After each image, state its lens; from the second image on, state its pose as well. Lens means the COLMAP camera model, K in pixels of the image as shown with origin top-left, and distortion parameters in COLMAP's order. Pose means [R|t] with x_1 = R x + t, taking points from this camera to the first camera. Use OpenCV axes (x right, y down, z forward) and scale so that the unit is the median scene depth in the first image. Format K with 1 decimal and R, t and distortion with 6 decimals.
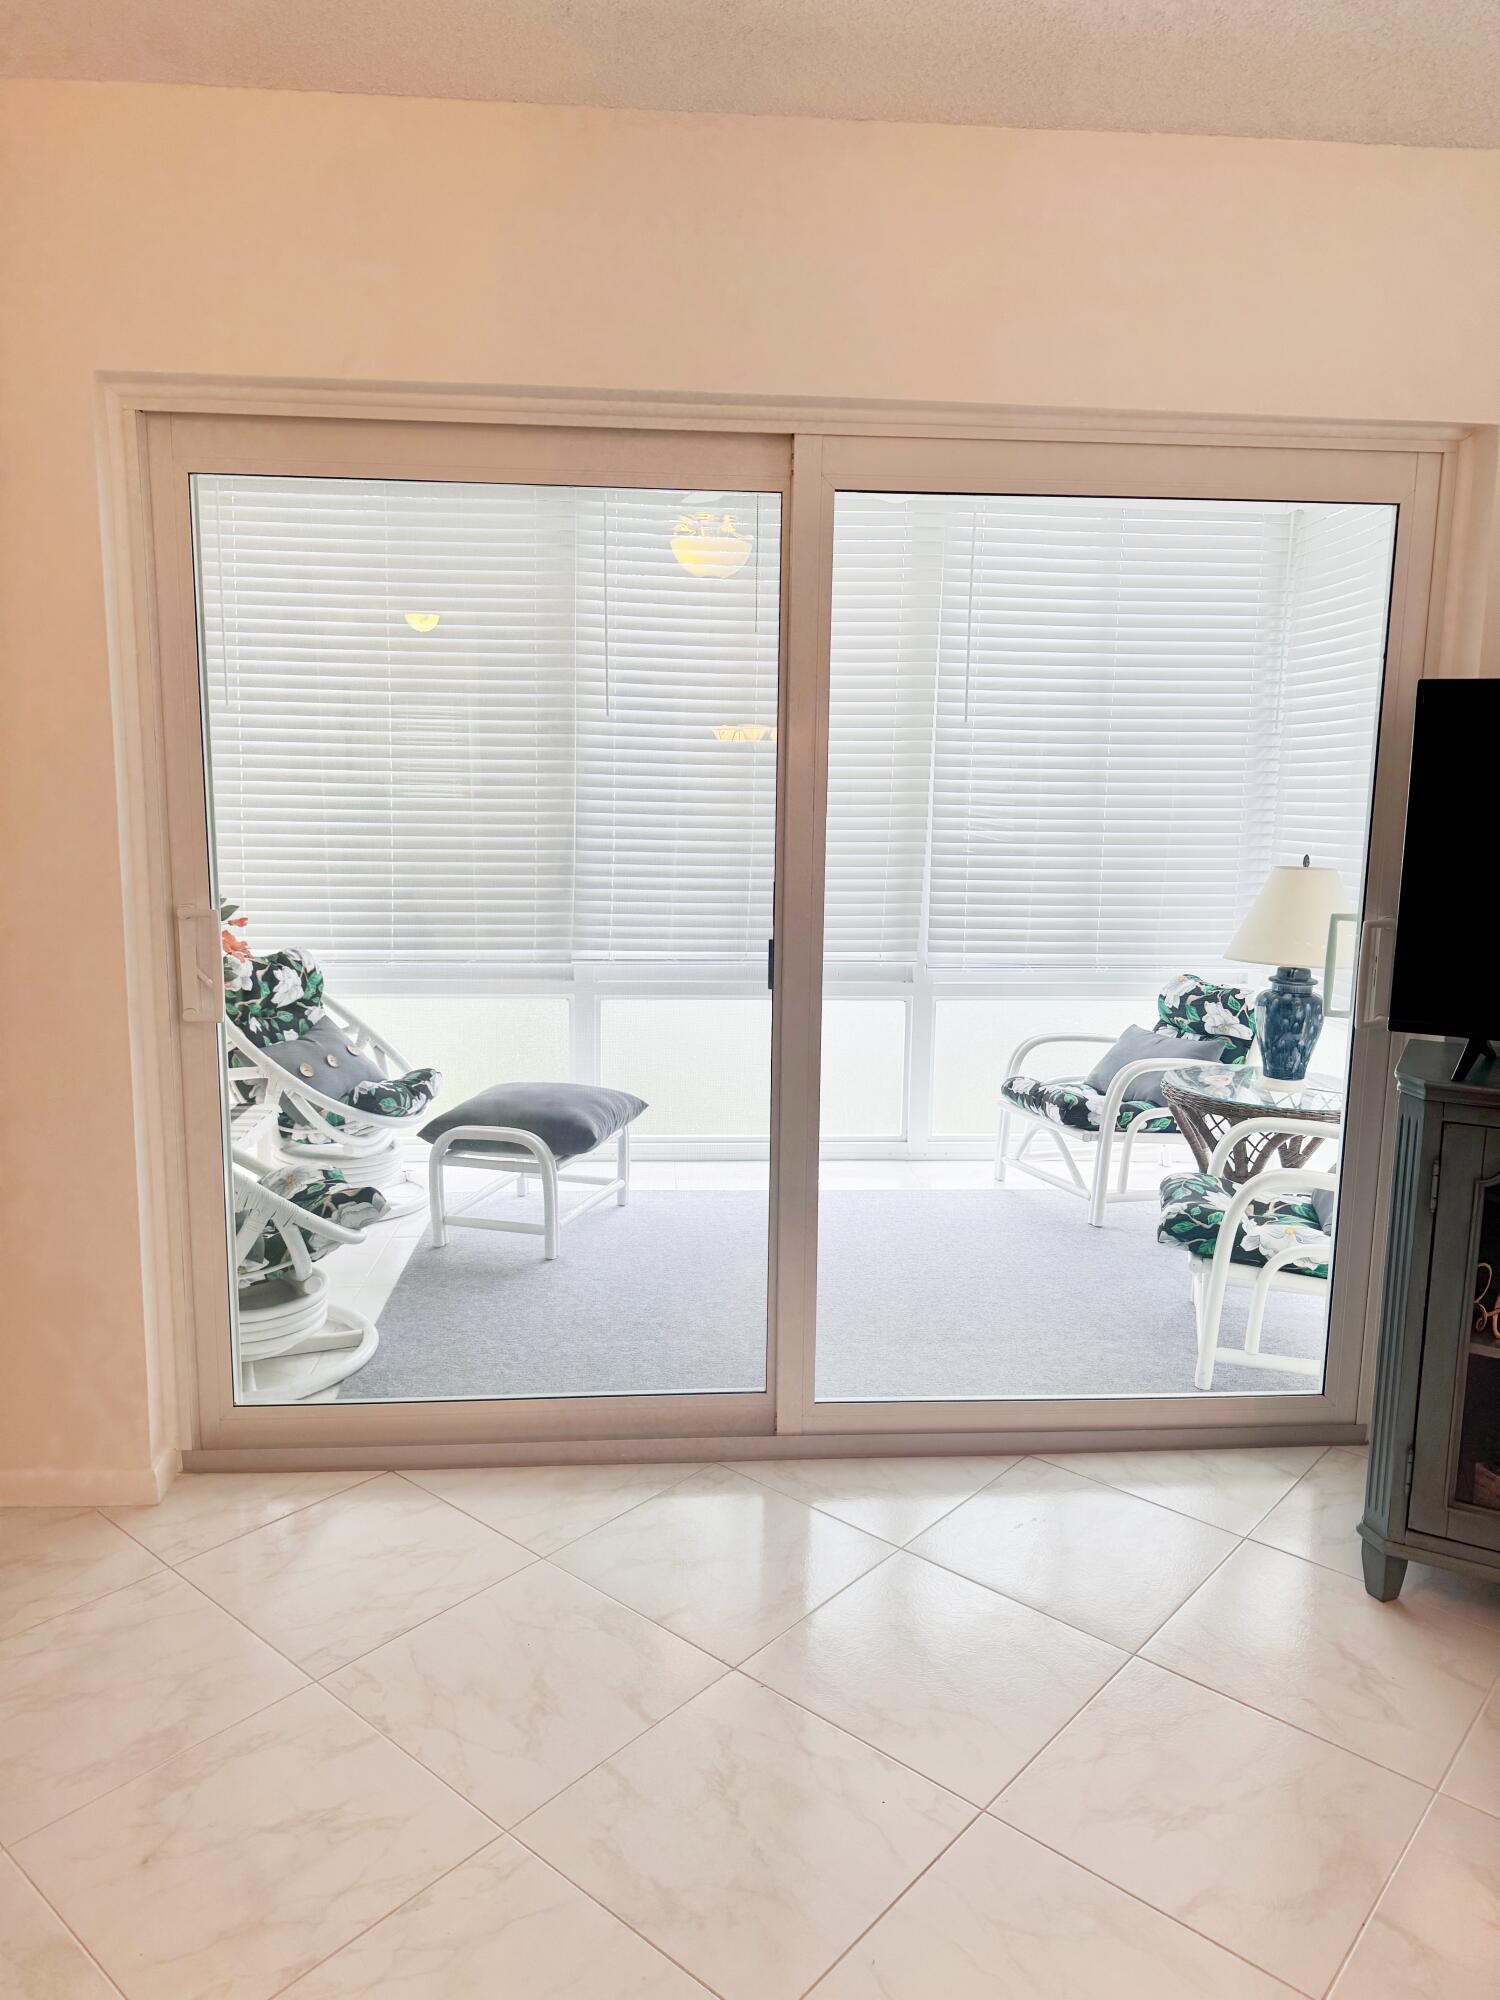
lens RADIAL K [[1411.5, 0, 748.5], [0, 1411.5, 1000.3], [0, 0, 1]] dist [0.039130, -0.053938]
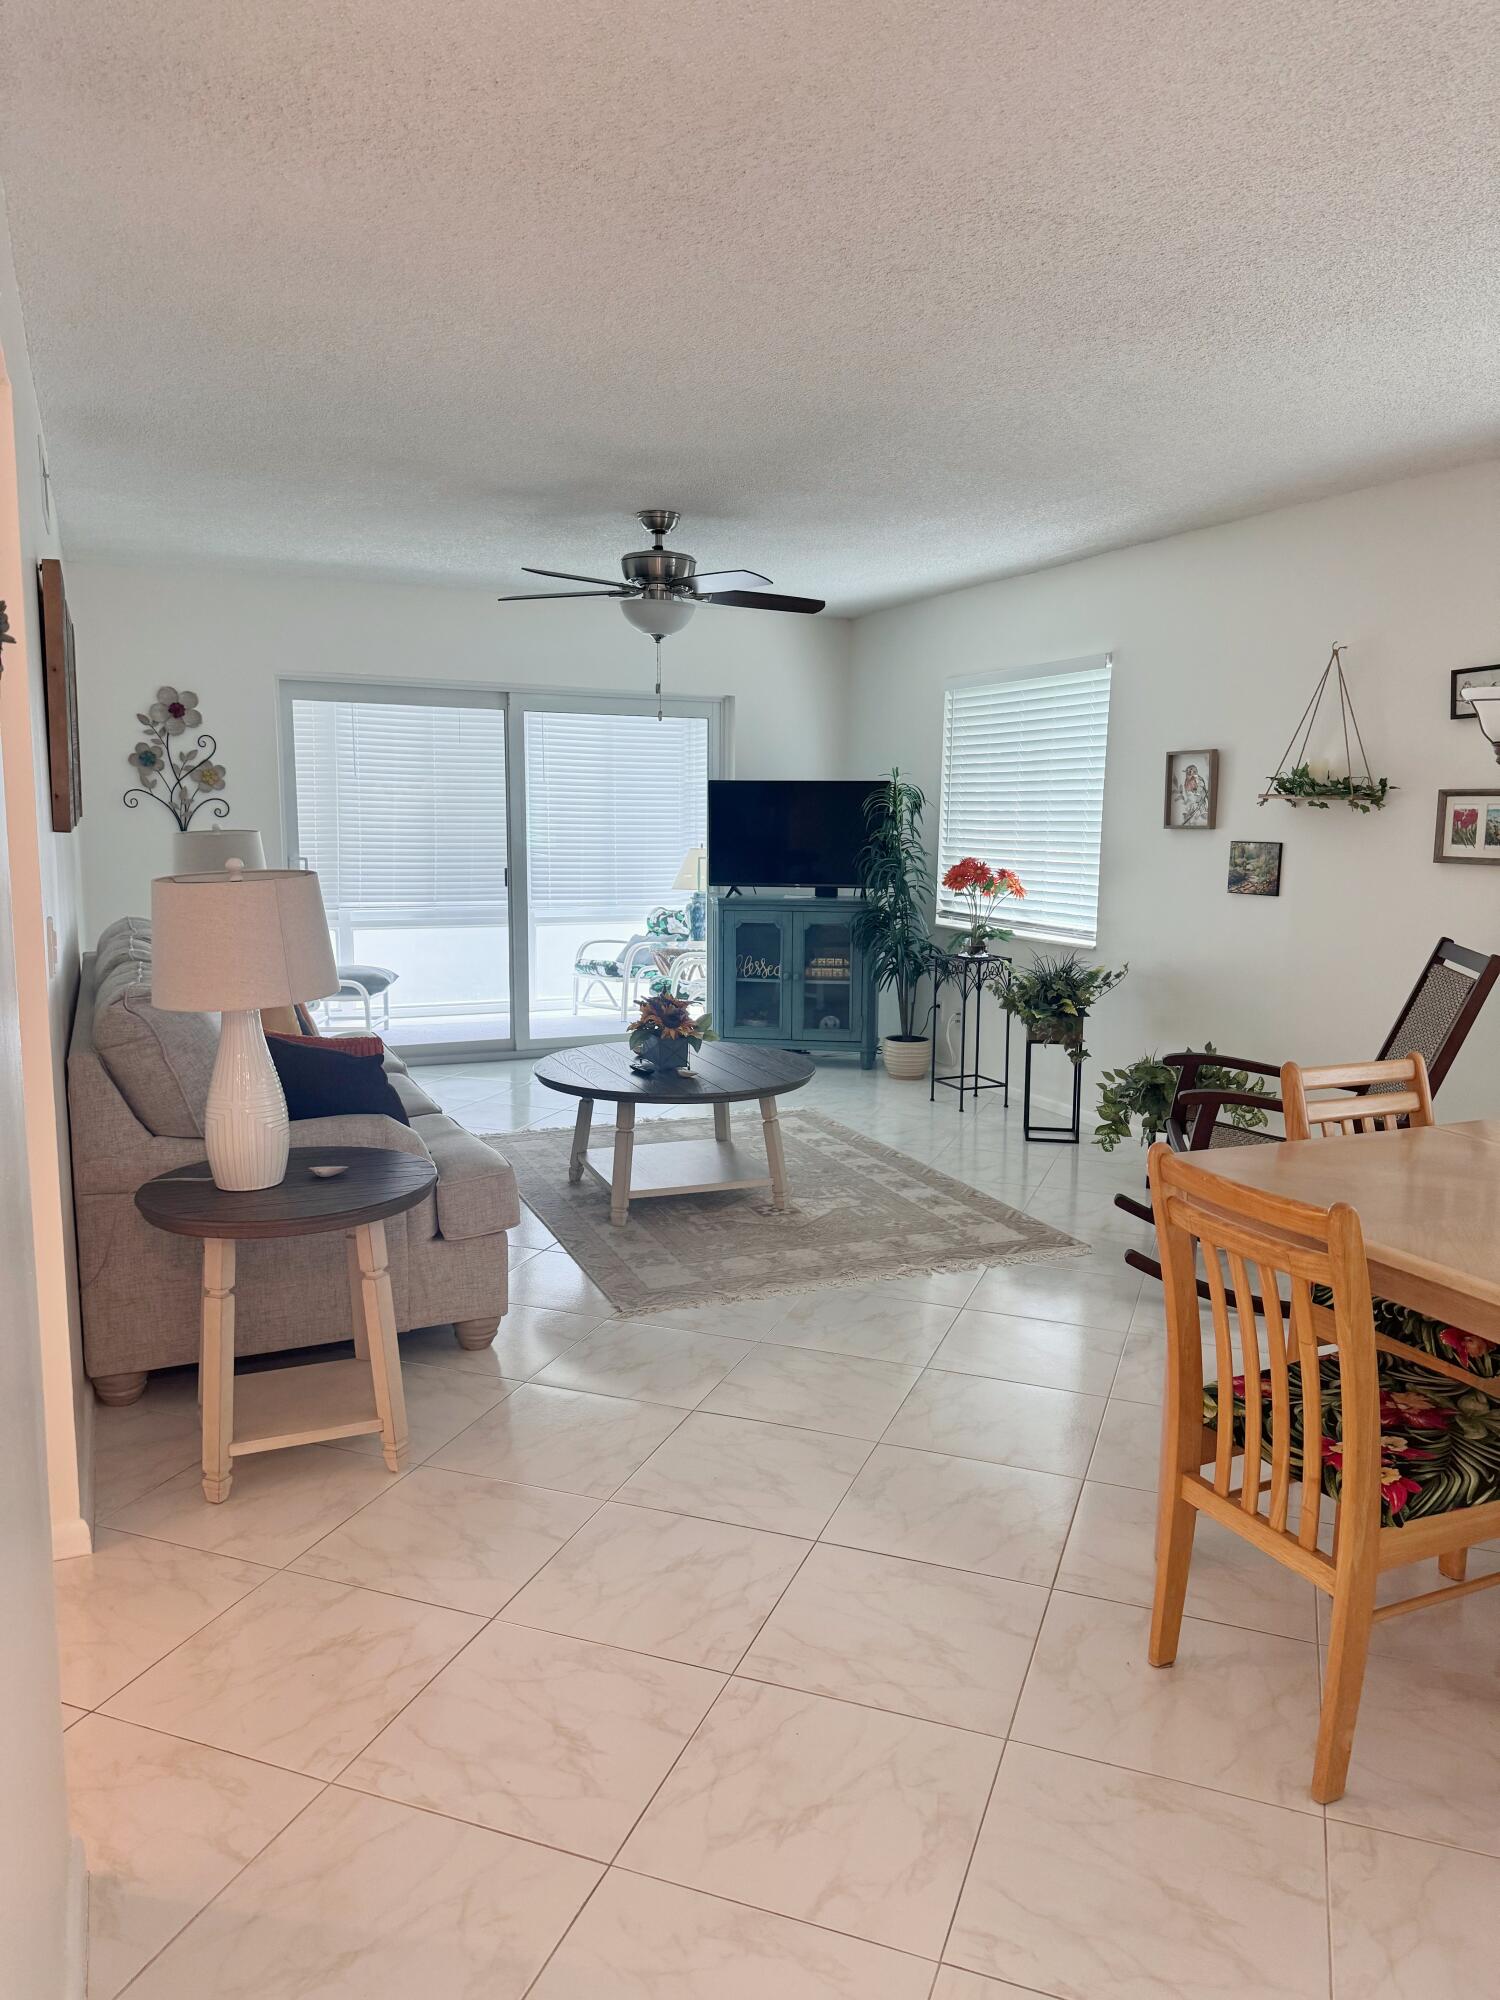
lens RADIAL K [[1411.5, 0, 745.1], [0, 1411.5, 1003.5], [0, 0, 1]] dist [0.039130, -0.053938]
pose [[0.940797, -0.048075, 0.335545, -0.309129], [0.058928, 0.998015, -0.022230, 0.198686], [-0.333810, 0.040686, 0.941762, -1.115924]]
